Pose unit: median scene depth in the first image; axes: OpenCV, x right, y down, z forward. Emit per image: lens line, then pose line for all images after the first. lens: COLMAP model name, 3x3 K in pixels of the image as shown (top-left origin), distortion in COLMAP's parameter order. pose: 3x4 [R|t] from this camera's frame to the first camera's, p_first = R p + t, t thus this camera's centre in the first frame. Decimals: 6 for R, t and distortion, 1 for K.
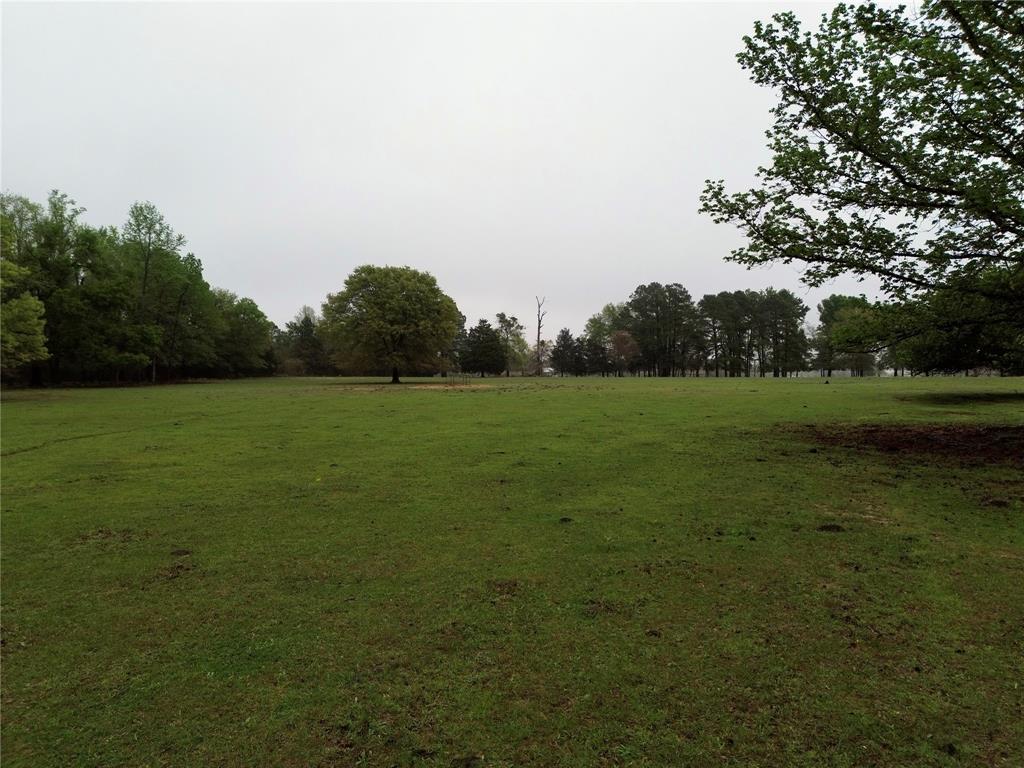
lens RADIAL K [[714.6, 0, 515.7], [0, 714.6, 386.4], [0, 0, 1]] dist [0.085121, -0.090695]
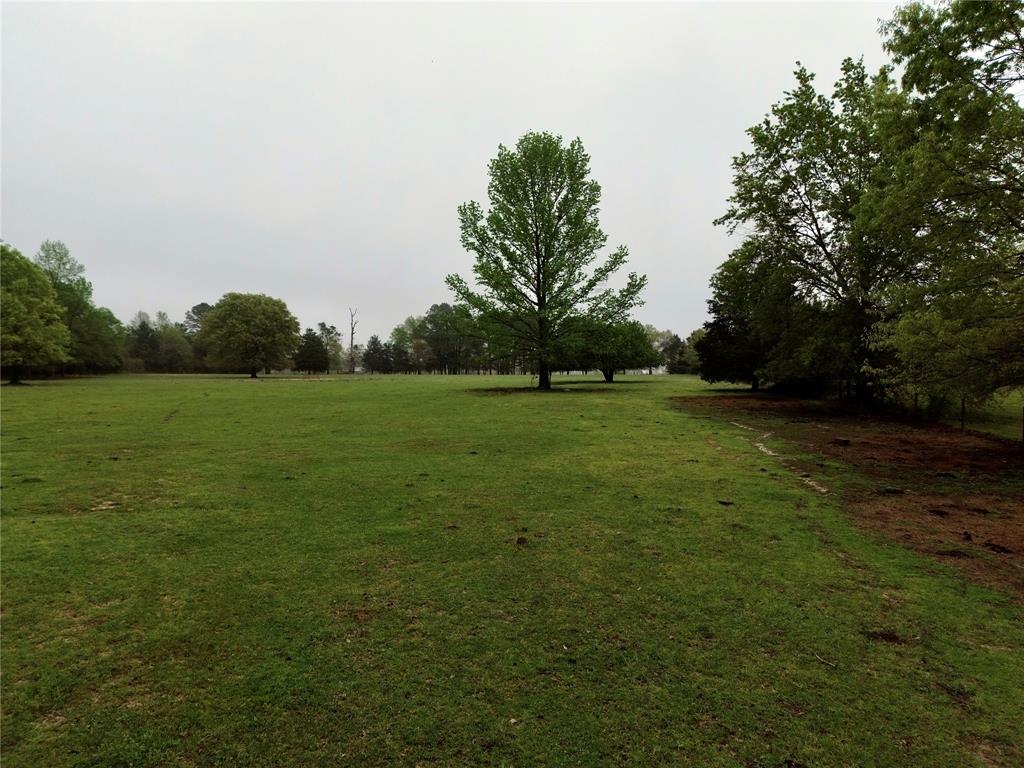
lens RADIAL K [[714.6, 0, 515.7], [0, 714.6, 386.4], [0, 0, 1]] dist [0.085121, -0.090695]
pose [[0.962452, -0.001414, 0.271448, -0.036665], [0.001189, 0.999999, 0.000995, 0.006782], [-0.271449, -0.000635, 0.962453, -0.289112]]
